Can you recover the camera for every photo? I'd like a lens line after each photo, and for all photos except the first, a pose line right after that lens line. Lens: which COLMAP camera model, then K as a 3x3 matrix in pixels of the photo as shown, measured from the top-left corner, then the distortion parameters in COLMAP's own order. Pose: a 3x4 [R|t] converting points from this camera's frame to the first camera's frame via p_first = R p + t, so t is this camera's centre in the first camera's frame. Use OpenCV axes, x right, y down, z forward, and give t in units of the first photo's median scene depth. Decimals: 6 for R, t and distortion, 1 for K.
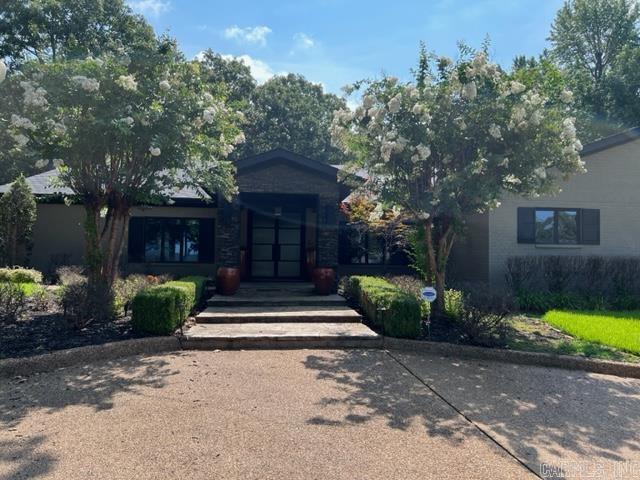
lens RADIAL K [[484.7, 0, 317.6], [0, 484.7, 237.8], [0, 0, 1]] dist [0.073133, -0.065522]
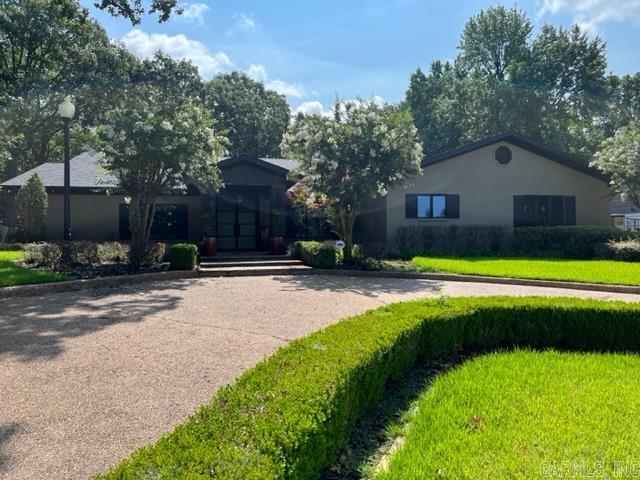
lens RADIAL K [[484.7, 0, 320.8], [0, 484.7, 239.8], [0, 0, 1]] dist [0.073133, -0.065522]
pose [[0.991766, -0.021895, 0.126177, -0.039881], [0.017926, 0.999311, 0.032507, 0.026395], [-0.126802, -0.029977, 0.991475, -0.469963]]
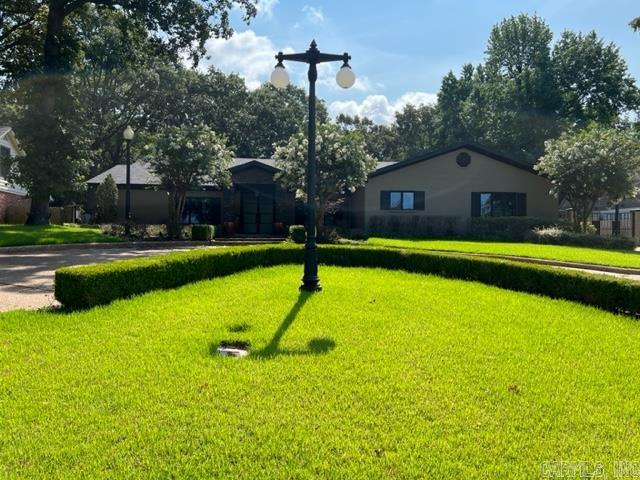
lens RADIAL K [[484.7, 0, 326.0], [0, 484.7, 242.0], [0, 0, 1]] dist [0.073133, -0.065522]
pose [[0.999902, -0.006645, 0.012323, 0.184870], [0.006065, 0.998901, 0.046482, 0.053094], [-0.012618, -0.046403, 0.998843, -0.973629]]
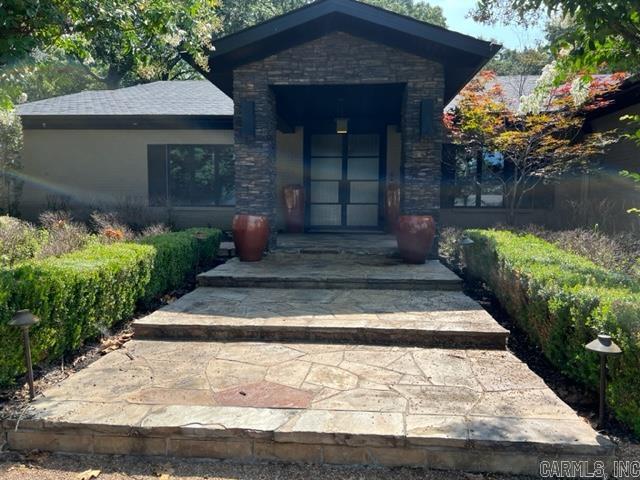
lens RADIAL K [[484.7, 0, 318.7], [0, 484.7, 239.5], [0, 0, 1]] dist [0.073133, -0.065522]
pose [[0.984899, 0.006644, -0.173004, 0.001615], [0.013906, 0.992999, 0.117301, 0.022942], [0.172572, -0.117935, 0.977911, 0.430320]]
